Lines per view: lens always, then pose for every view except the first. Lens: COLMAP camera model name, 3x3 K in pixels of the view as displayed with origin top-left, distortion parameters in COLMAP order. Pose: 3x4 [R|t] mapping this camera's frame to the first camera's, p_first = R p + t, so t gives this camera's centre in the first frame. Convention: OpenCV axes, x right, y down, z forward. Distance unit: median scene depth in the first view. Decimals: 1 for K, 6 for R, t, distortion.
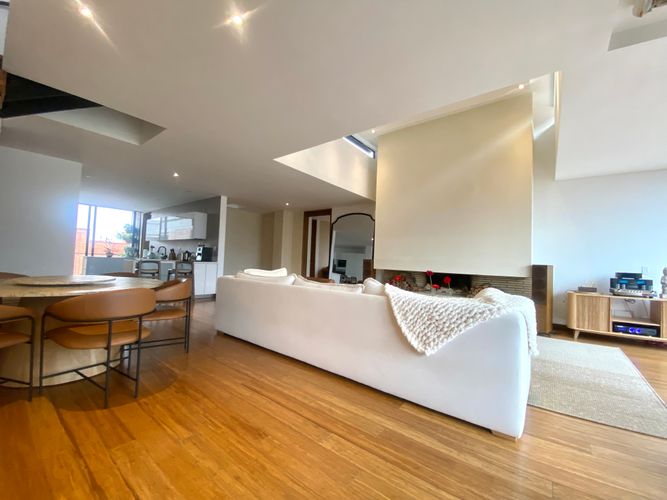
lens RADIAL K [[270.7, 0, 332.3], [0, 270.7, 250.8], [0, 0, 1]] dist [0.023313, -0.021848]
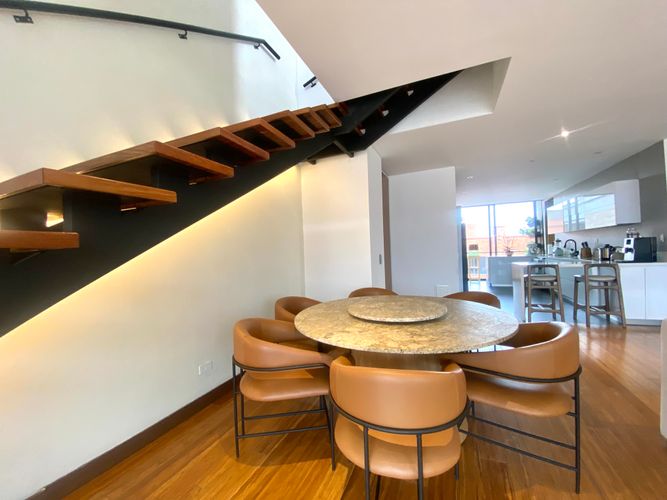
lens RADIAL K [[270.7, 0, 332.3], [0, 270.7, 250.8], [0, 0, 1]] dist [0.023313, -0.021848]
pose [[0.248054, -0.049829, -0.967464, -0.105342], [0.082980, 0.996099, -0.030028, -0.028658], [0.965186, -0.072832, 0.251221, 0.297159]]
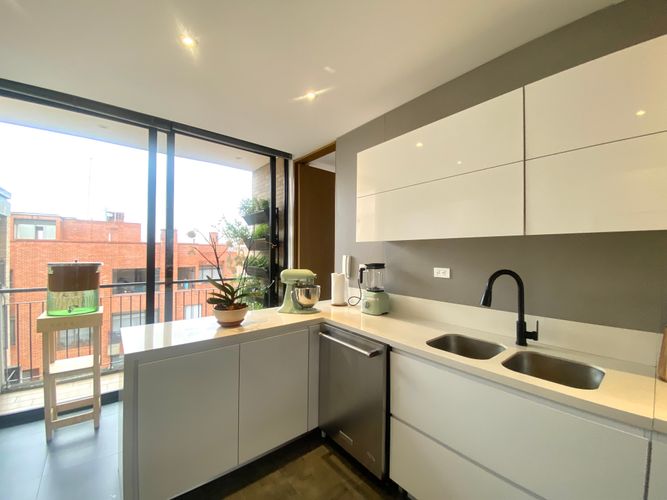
lens RADIAL K [[270.7, 0, 332.3], [0, 270.7, 250.8], [0, 0, 1]] dist [0.023313, -0.021848]
pose [[0.975460, -0.032619, -0.217749, -1.158574], [0.036985, 0.999188, 0.016002, -0.059826], [0.217050, -0.023663, 0.975874, 1.354127]]
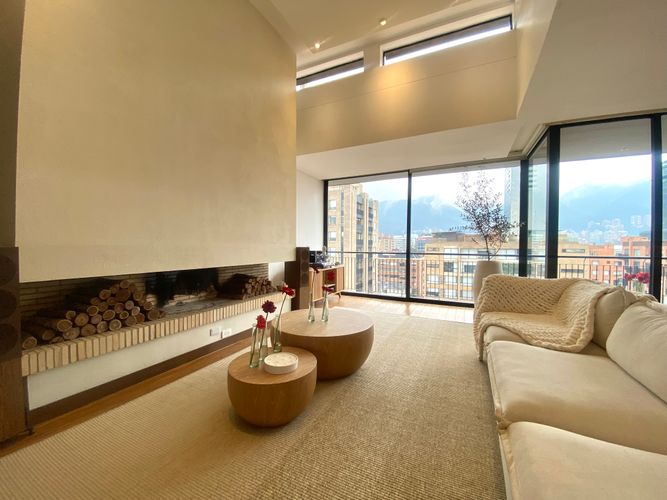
lens RADIAL K [[270.7, 0, 332.3], [0, 270.7, 250.8], [0, 0, 1]] dist [0.023313, -0.021848]
pose [[-0.207007, -0.056632, 0.976699, -0.182629], [-0.053701, 0.997476, 0.046455, 0.012406], [-0.976865, -0.042834, -0.209525, 0.953622]]
